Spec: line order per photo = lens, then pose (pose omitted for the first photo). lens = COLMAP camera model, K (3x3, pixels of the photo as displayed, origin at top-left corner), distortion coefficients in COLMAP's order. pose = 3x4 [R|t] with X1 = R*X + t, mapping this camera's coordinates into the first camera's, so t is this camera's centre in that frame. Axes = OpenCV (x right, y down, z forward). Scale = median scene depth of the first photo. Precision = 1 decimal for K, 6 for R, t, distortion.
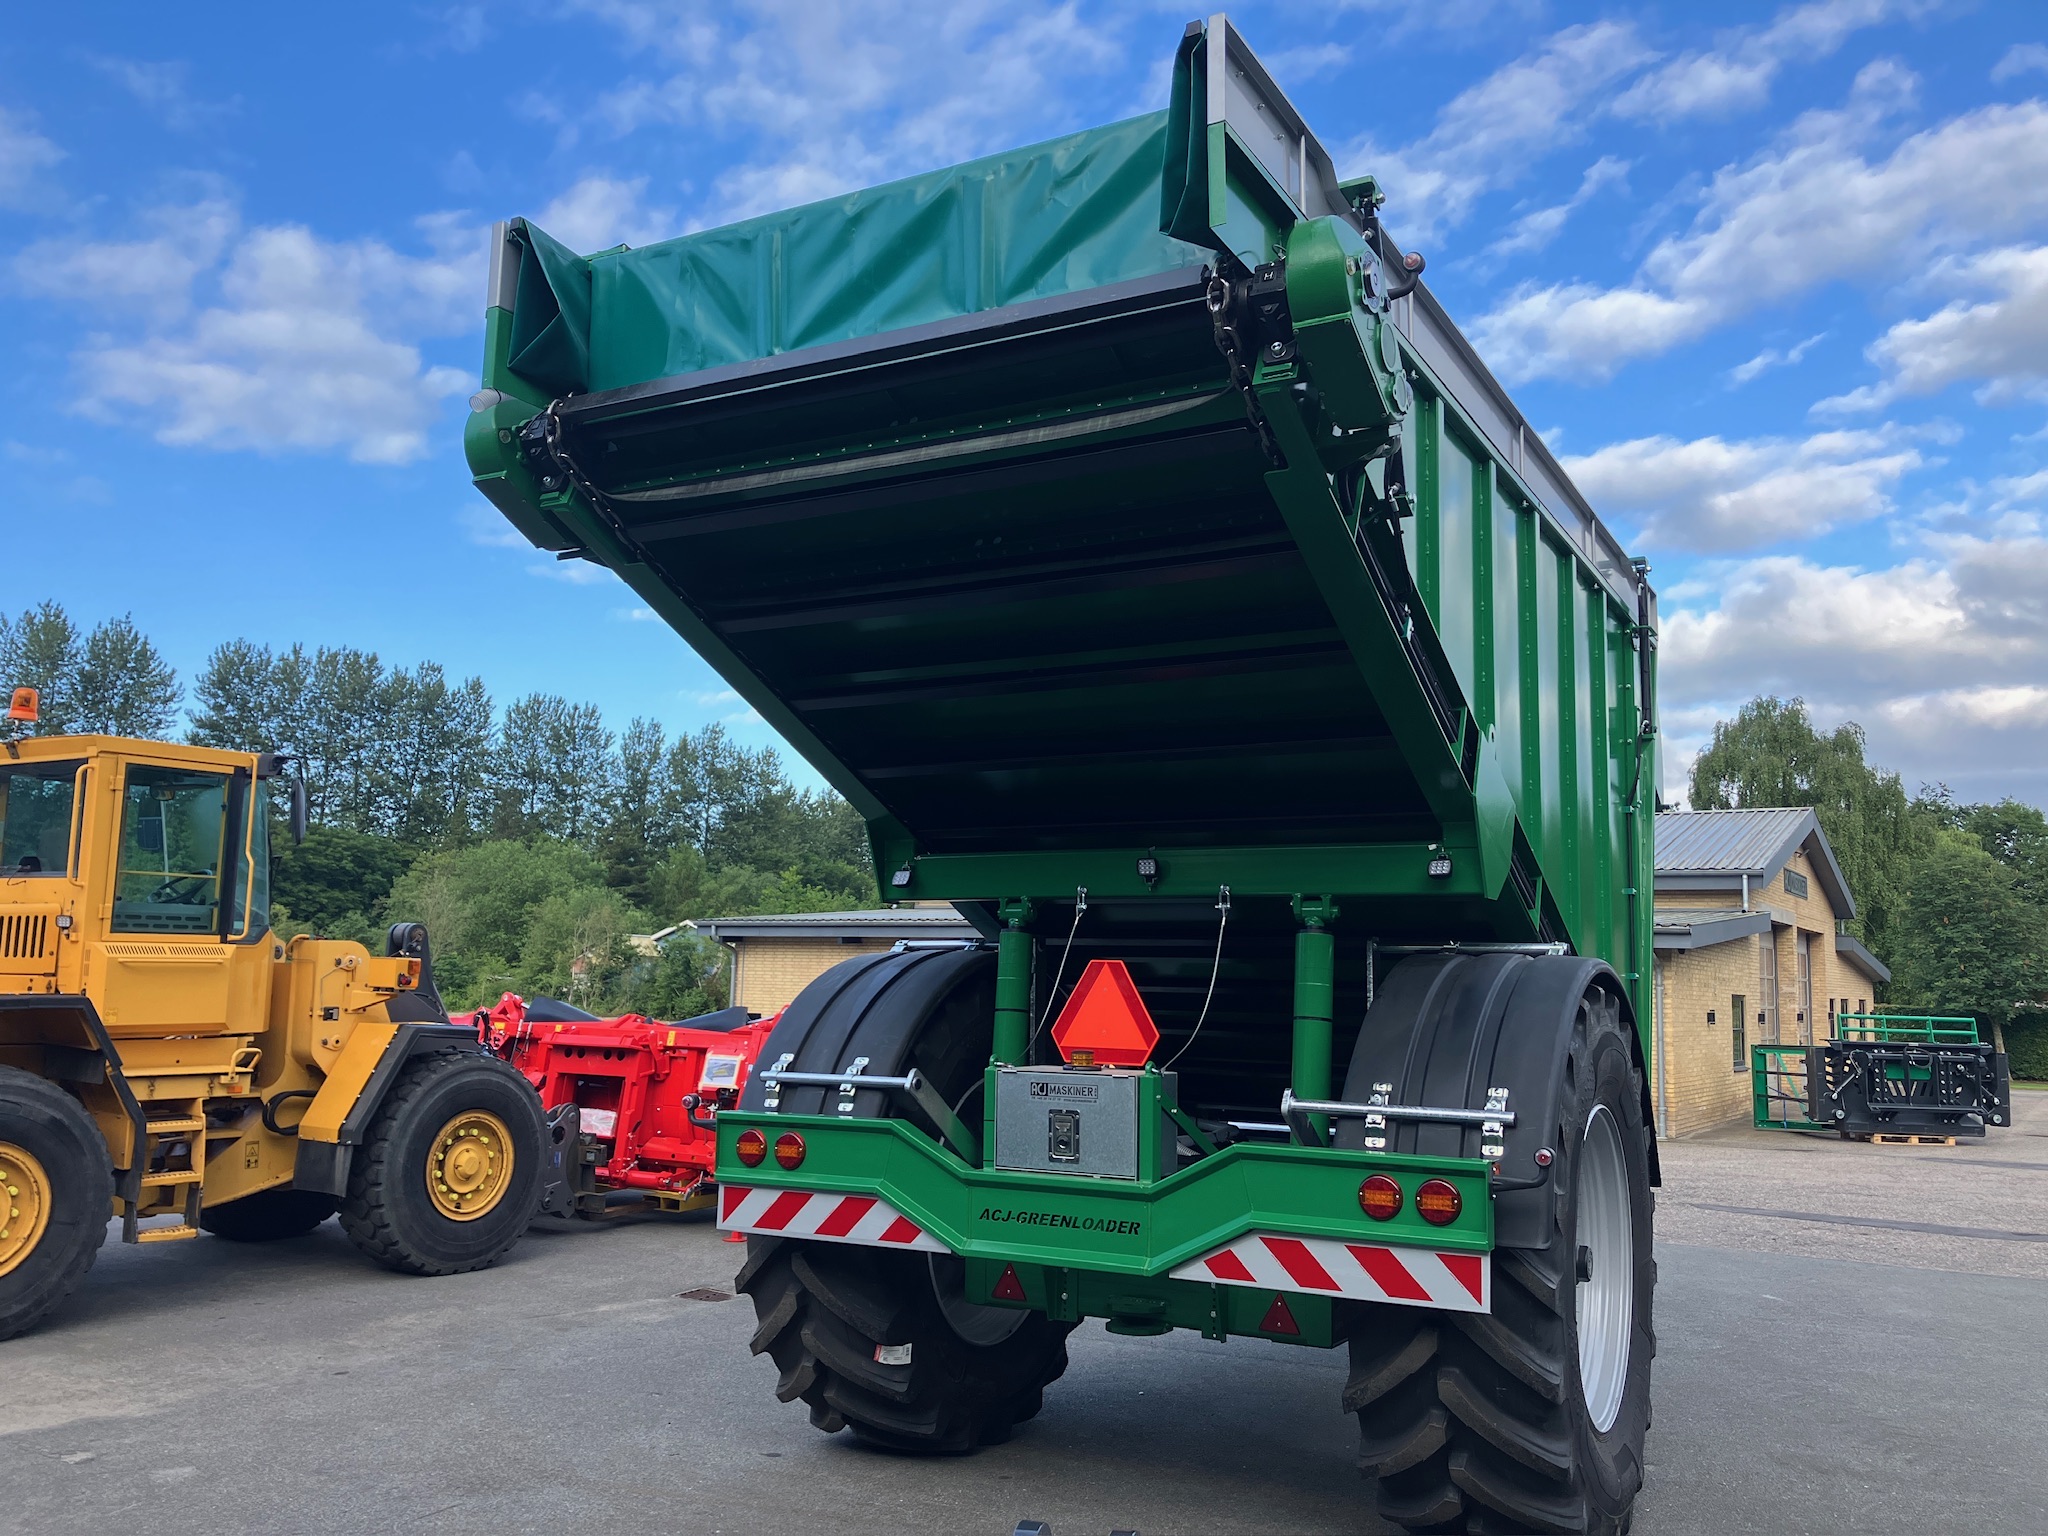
lens RADIAL K [[1613.6, 0, 1021.4], [0, 1613.6, 795.8], [0, 0, 1]] dist [0.072118, -0.001013]
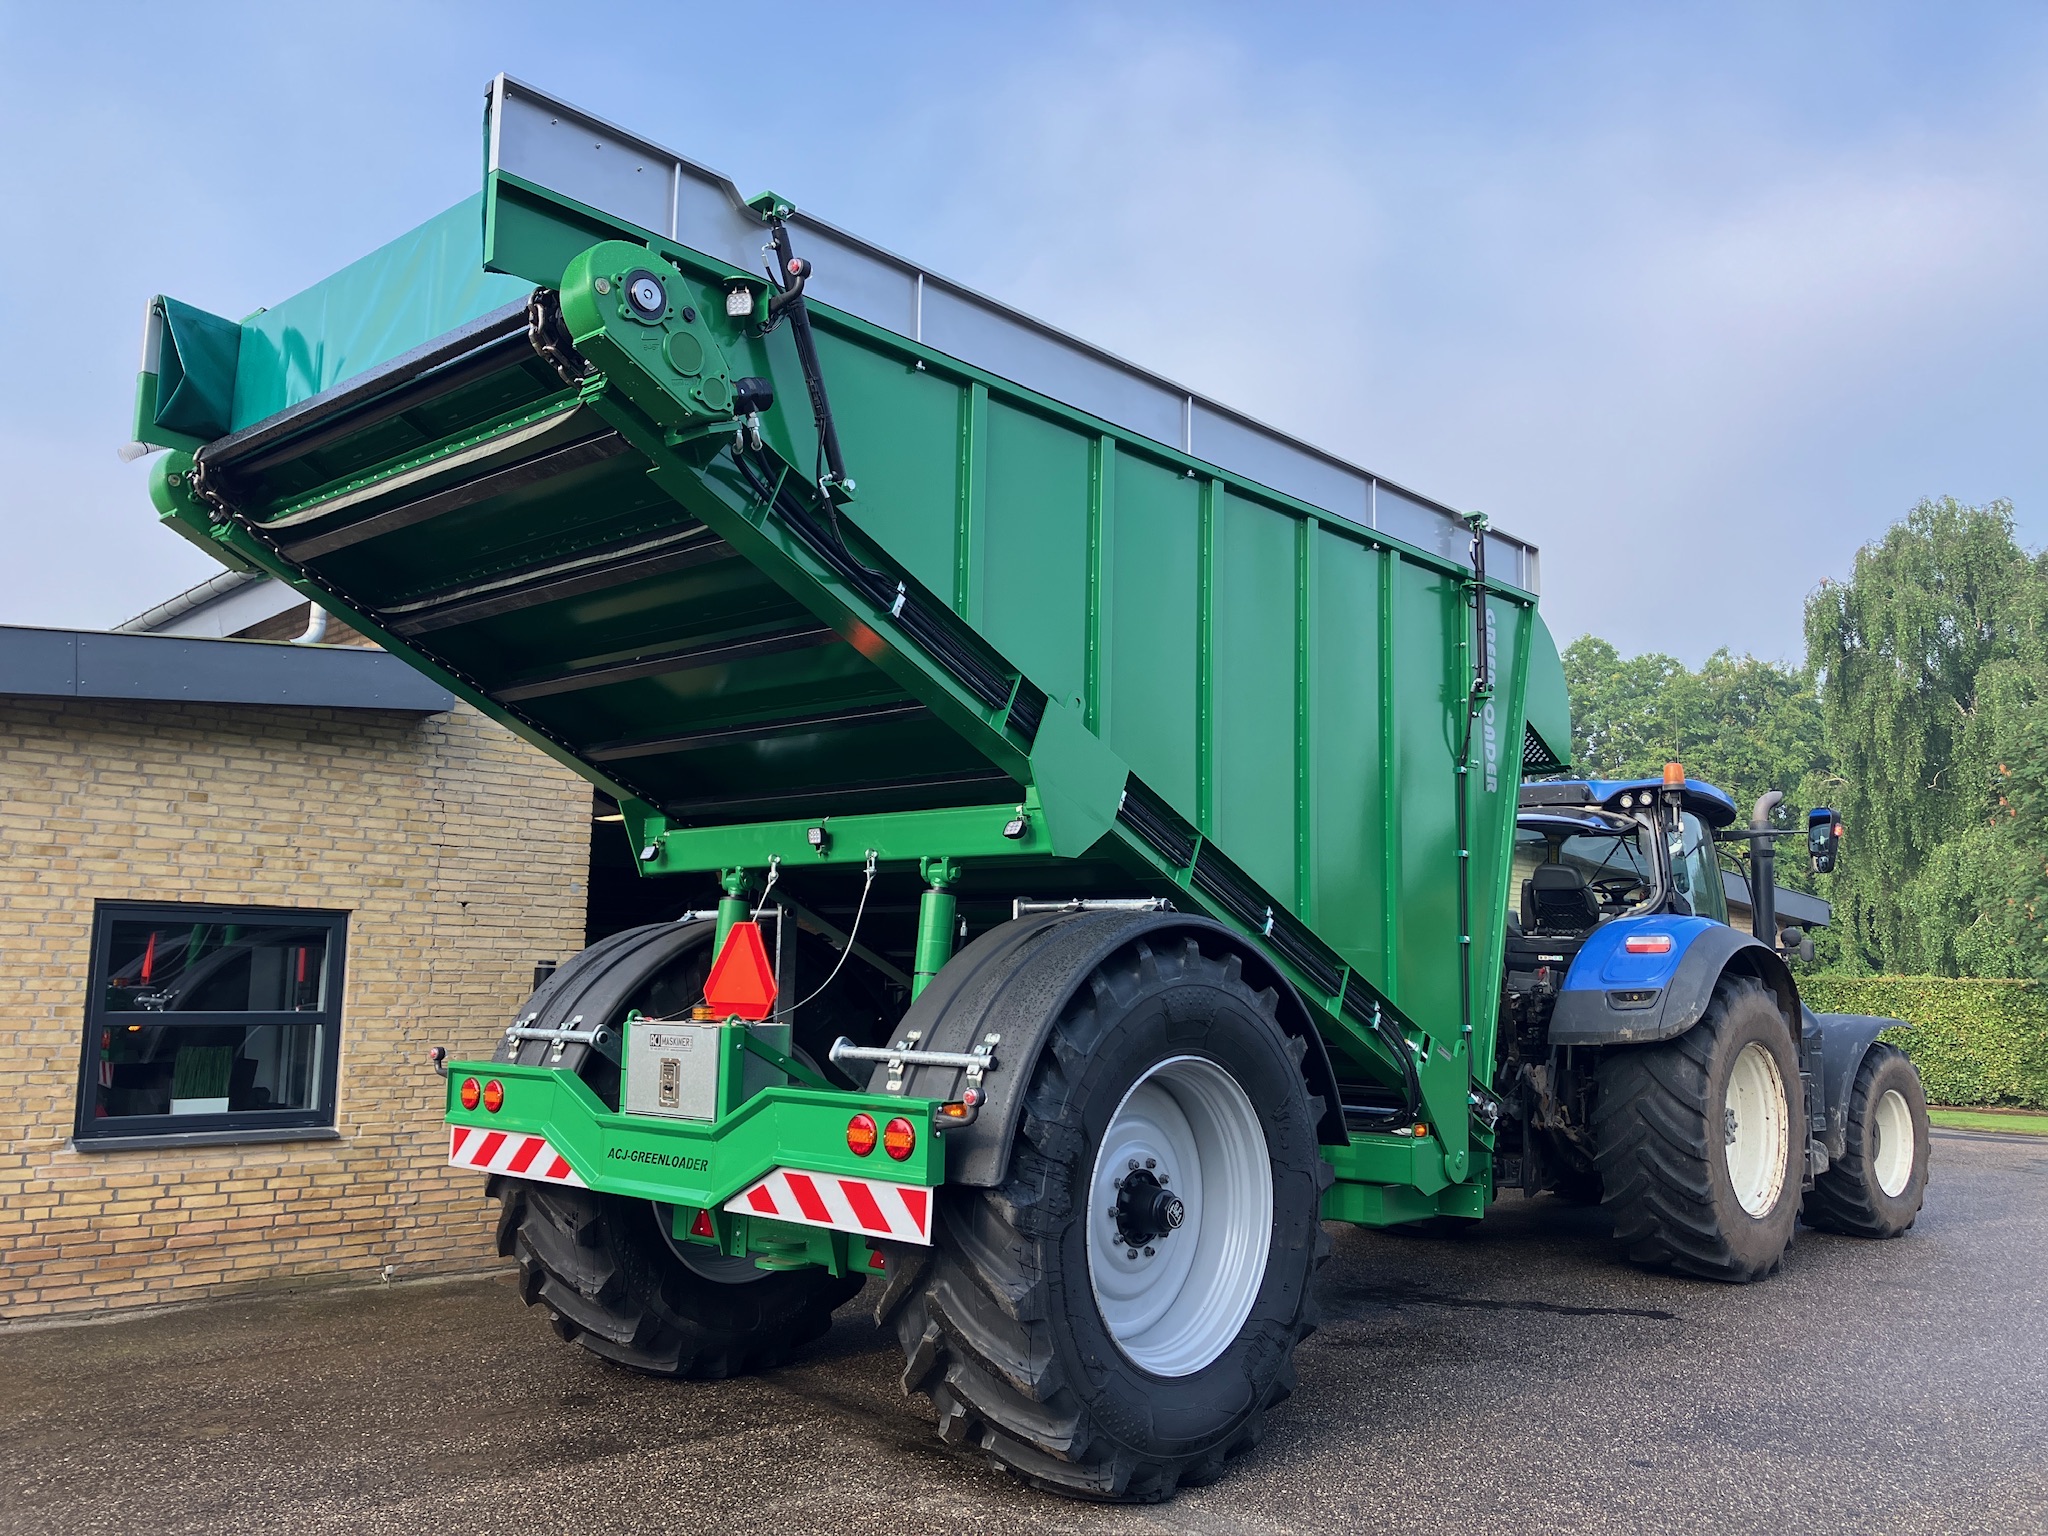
lens RADIAL K [[1632.9, 0, 1024.0], [0, 1632.9, 768.0], [0, 0, 1]] dist [0.016349, 0.001470]
pose [[0.974555, -0.031017, -0.221992, 0.505956], [0.027465, 0.999441, -0.019069, 0.026934], [0.222460, 0.012487, 0.974862, -0.019481]]
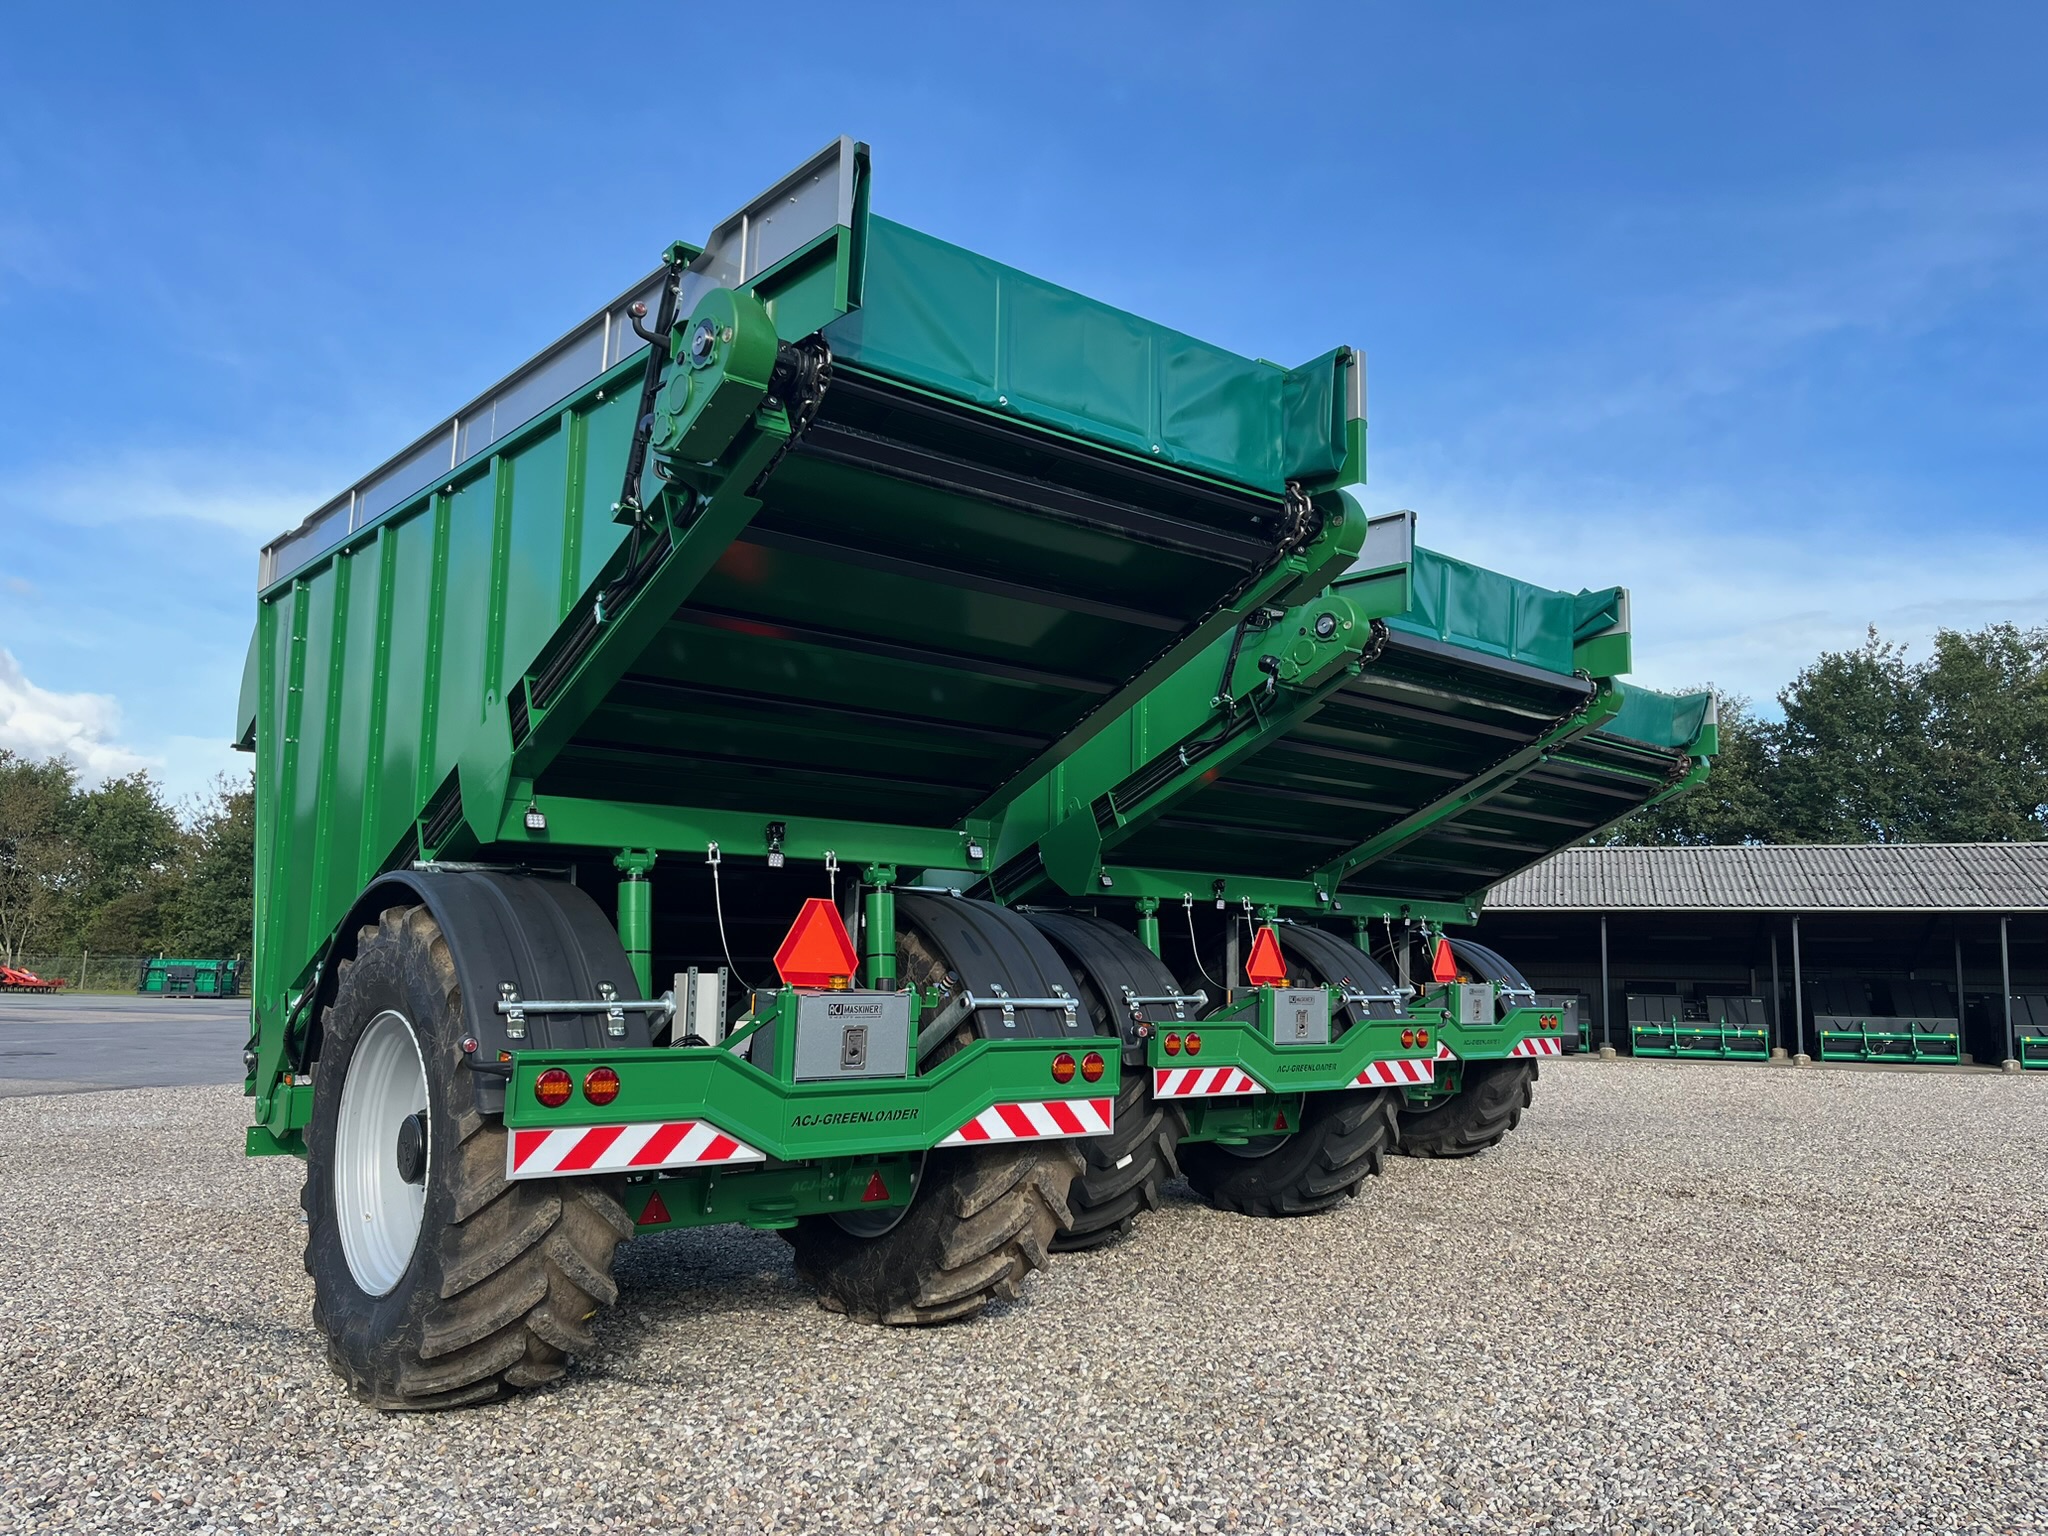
lens RADIAL K [[1523.9, 0, 1024.0], [0, 1523.9, 768.0], [0, 0, 1]] dist [0.070828, -0.079176]
pose [[0.371709, 0.127035, 0.919617, -1.003511], [-0.099855, 0.990317, -0.096440, 0.099658], [-0.922964, -0.055981, 0.380794, 0.453465]]
